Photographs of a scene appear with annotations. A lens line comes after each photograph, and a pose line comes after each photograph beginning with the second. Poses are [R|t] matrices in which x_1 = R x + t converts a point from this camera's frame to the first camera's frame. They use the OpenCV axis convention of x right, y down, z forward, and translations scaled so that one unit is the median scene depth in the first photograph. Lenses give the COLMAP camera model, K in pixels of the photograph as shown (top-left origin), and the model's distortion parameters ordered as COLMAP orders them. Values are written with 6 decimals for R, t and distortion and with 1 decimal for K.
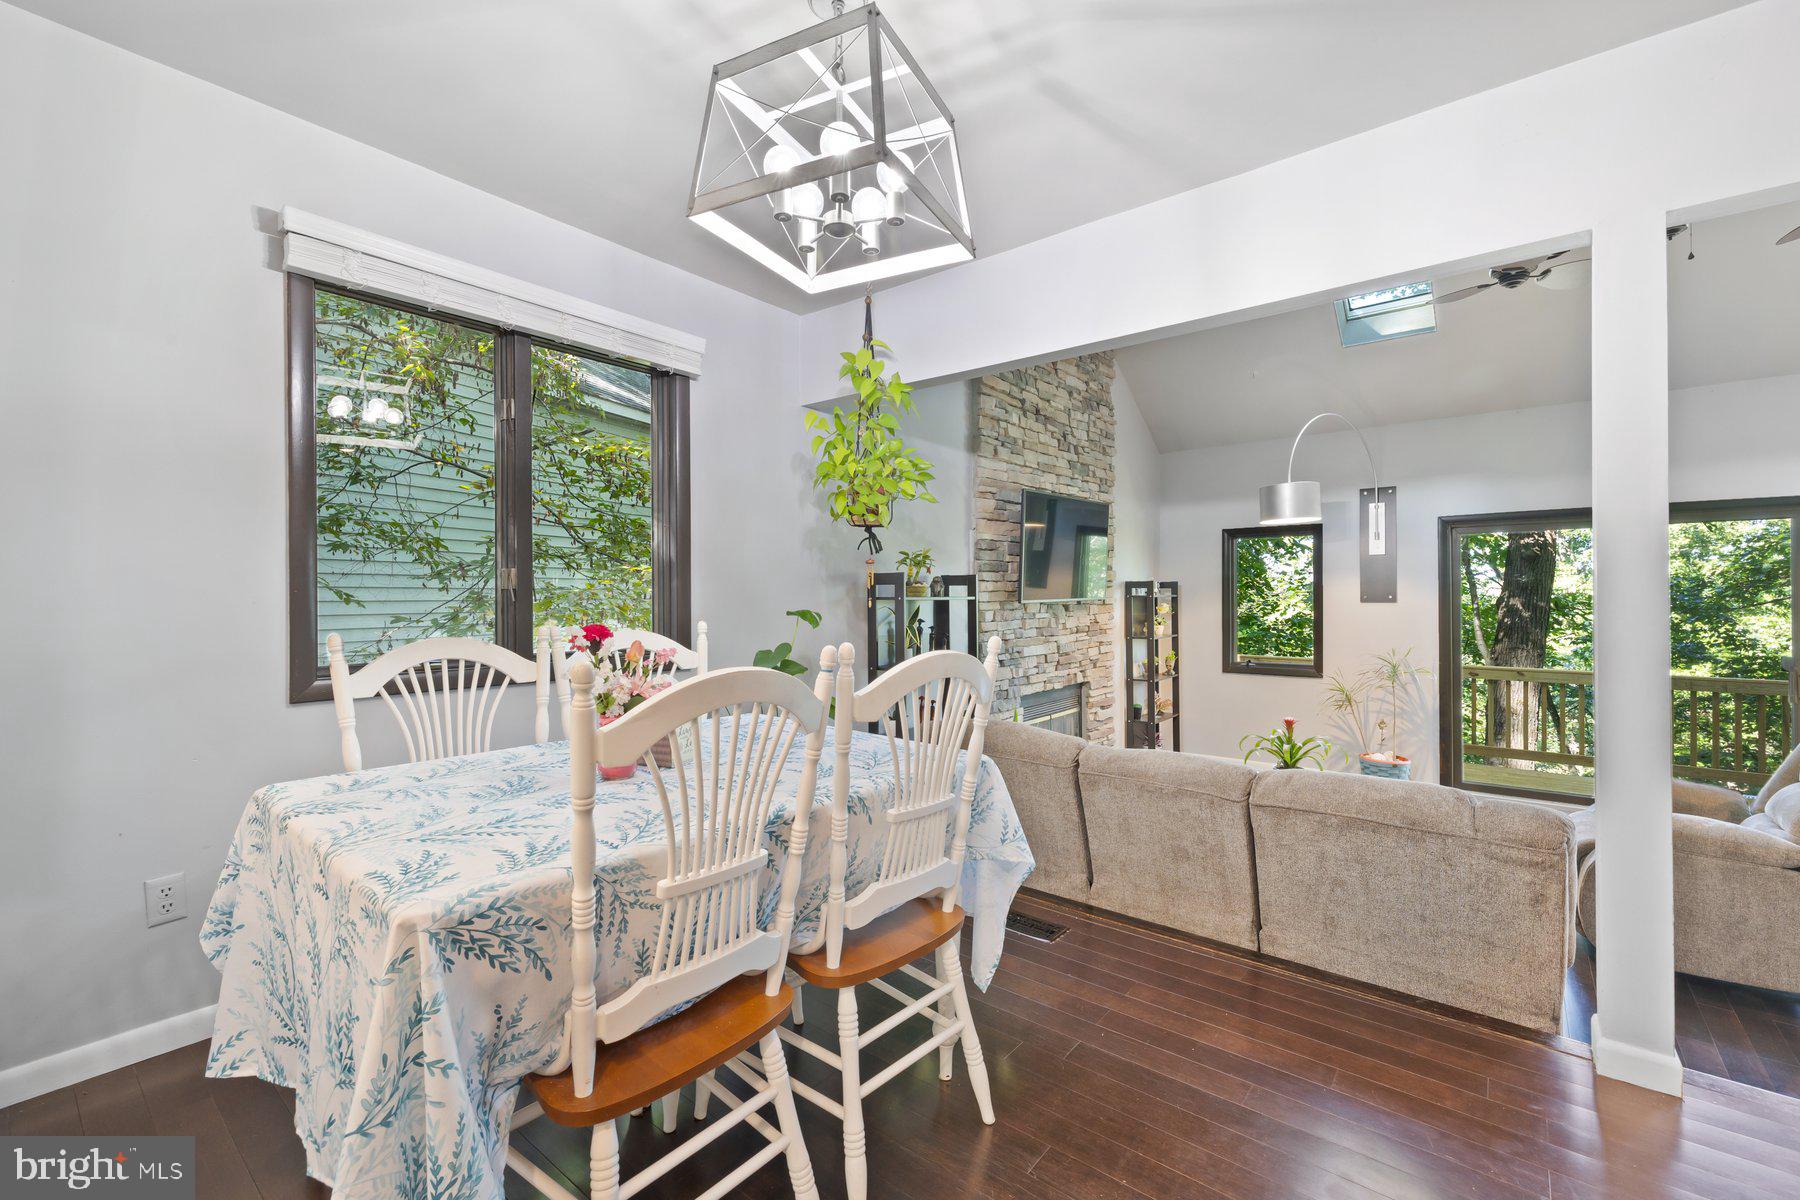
lens RADIAL K [[757.5, 0, 901.2], [0, 757.5, 596.5], [0, 0, 1]] dist [0.003017, -0.000757]
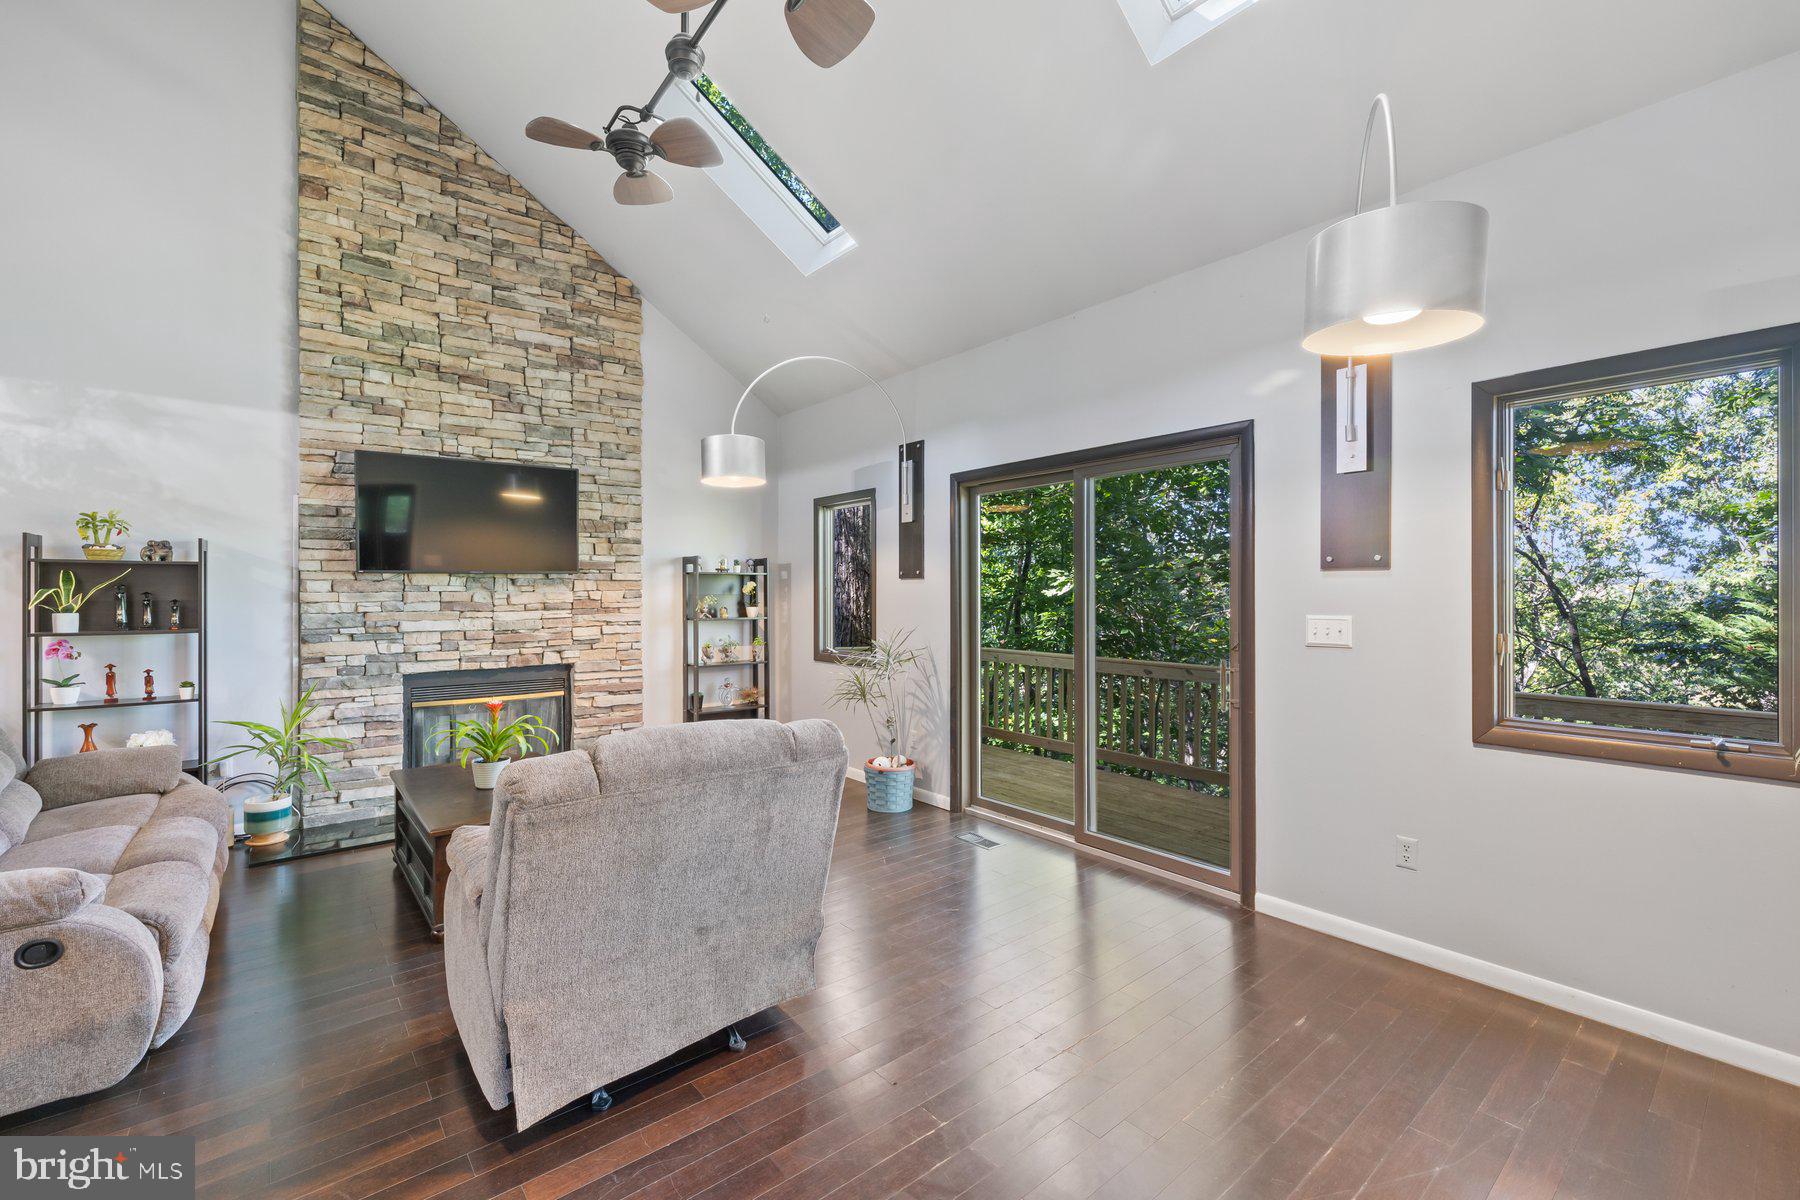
lens RADIAL K [[757.5, 0, 902.6], [0, 757.5, 597.6], [0, 0, 1]] dist [0.003017, -0.000757]
pose [[0.979025, 0.006732, -0.203631, 0.821506], [-0.005636, 0.999966, 0.005961, 0.024452], [0.203664, -0.004688, 0.979030, 0.179935]]
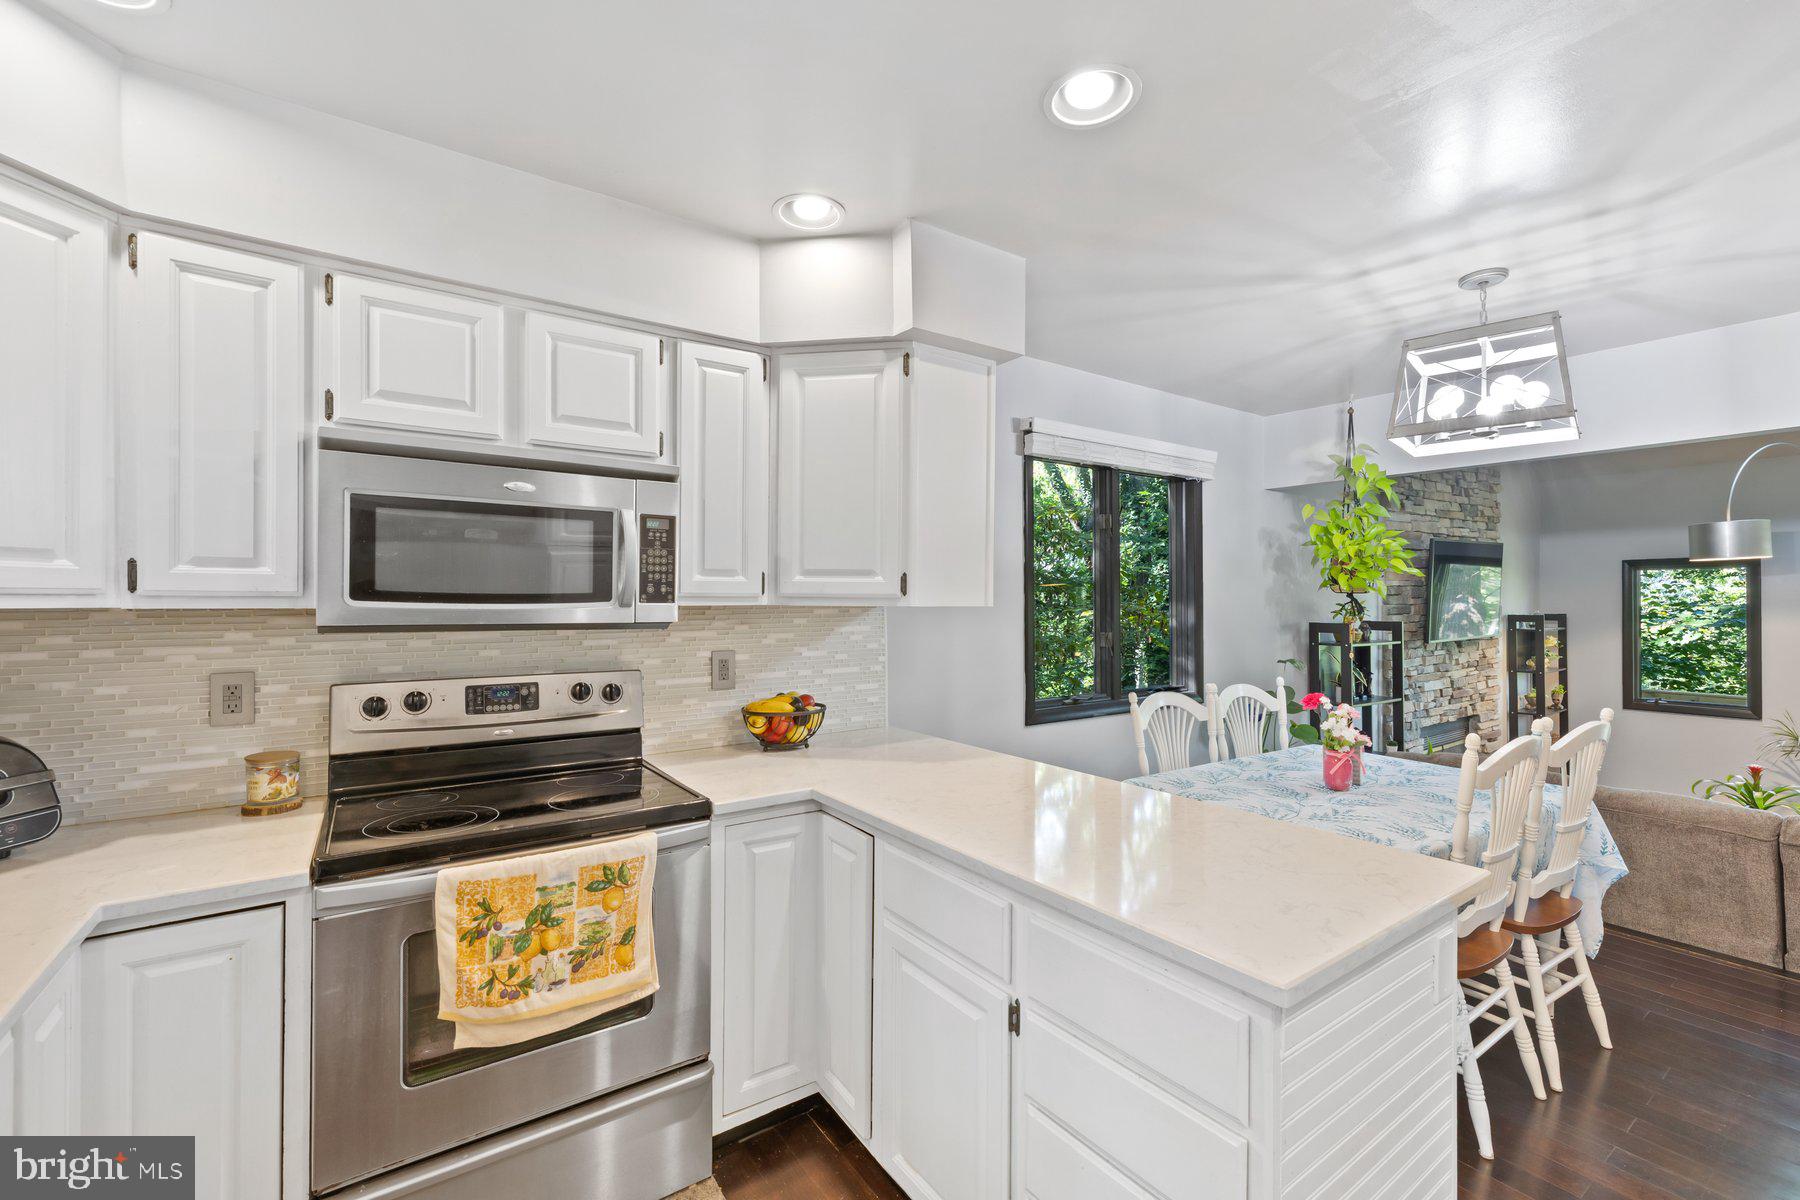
lens RADIAL K [[757.5, 0, 902.7], [0, 757.5, 598.1], [0, 0, 1]] dist [0.003017, -0.000757]
pose [[0.959922, -0.000855, -0.280266, -0.214556], [-0.000243, 0.999992, -0.003881, -0.042524], [0.280268, 0.003794, 0.959914, -0.213573]]
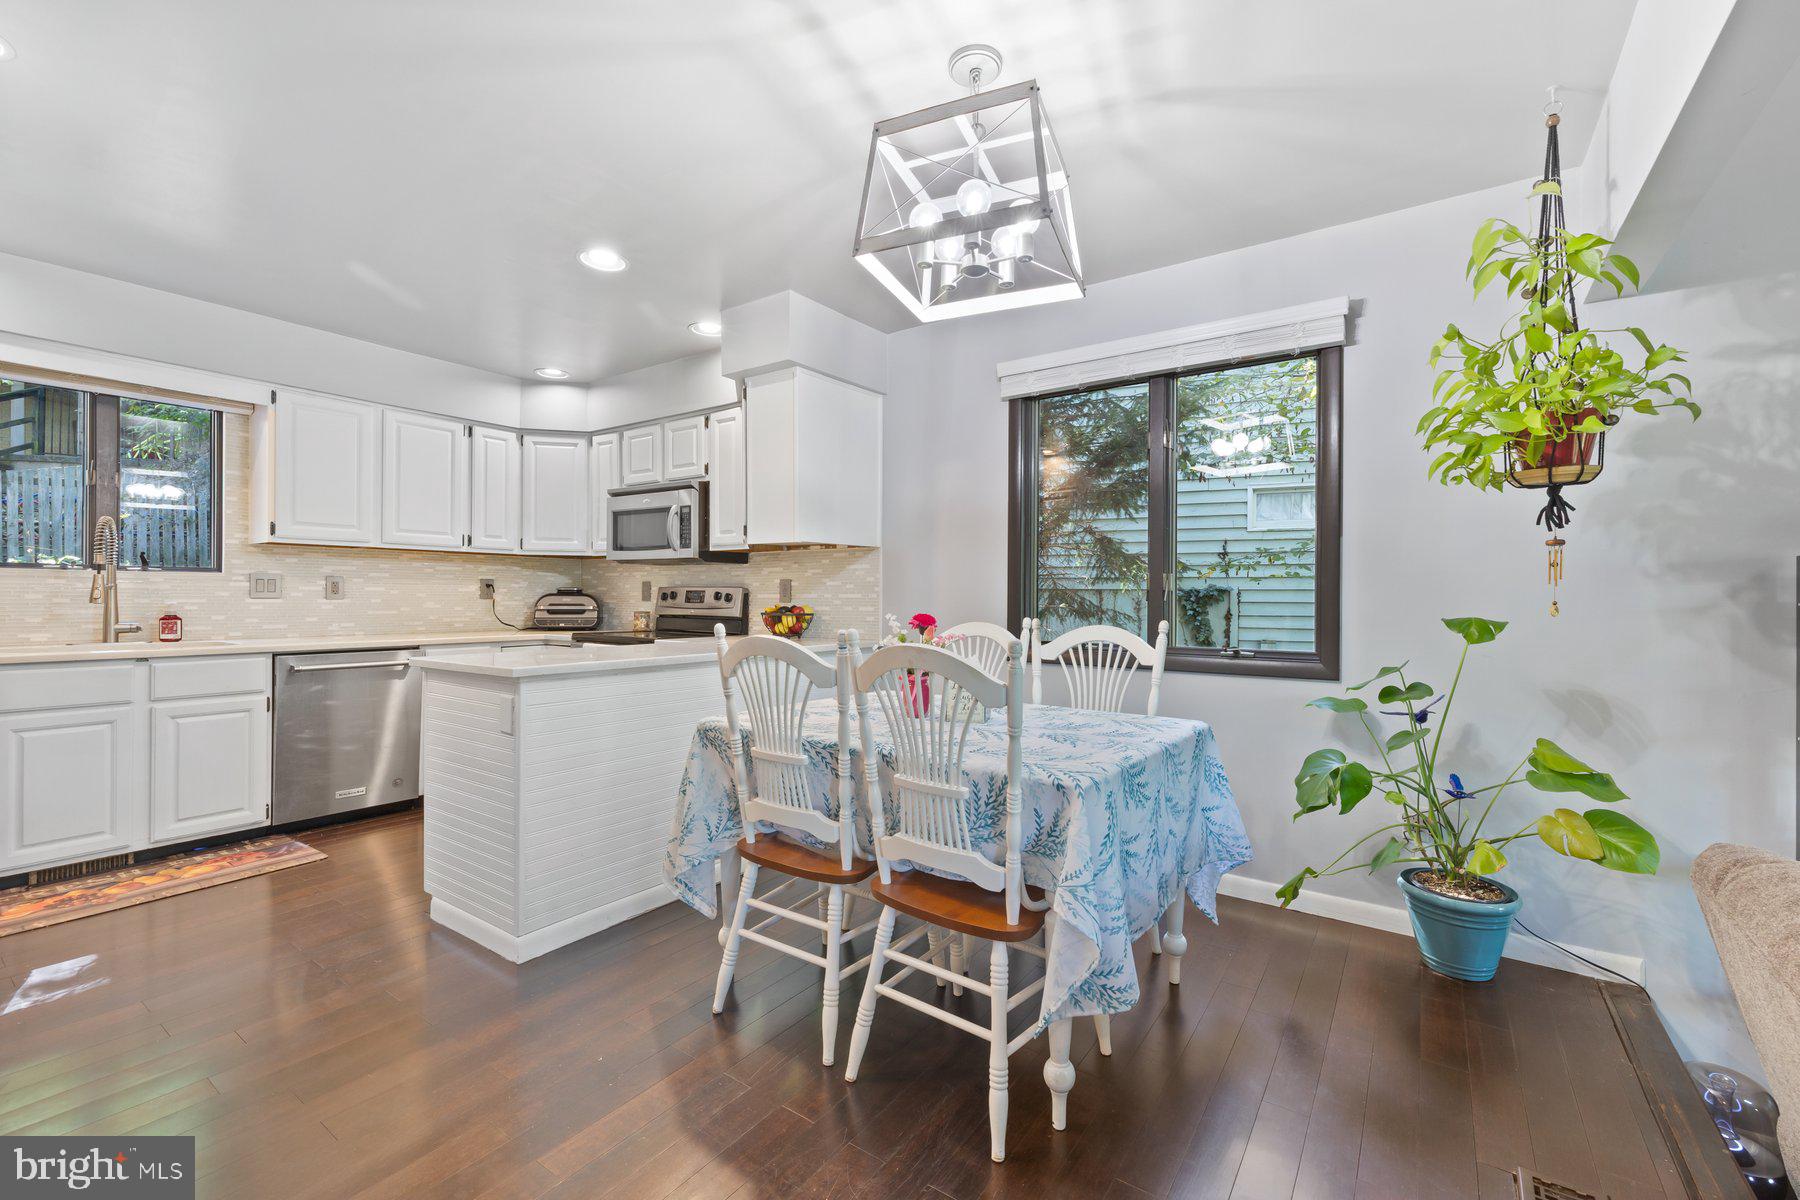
lens RADIAL K [[757.5, 0, 896.2], [0, 757.5, 599.5], [0, 0, 1]] dist [0.003017, -0.000757]
pose [[0.067034, 0.004988, -0.997738, 0.291557], [-0.006201, 0.999970, 0.004582, 0.000795], [0.997731, 0.005880, 0.067063, 0.226052]]
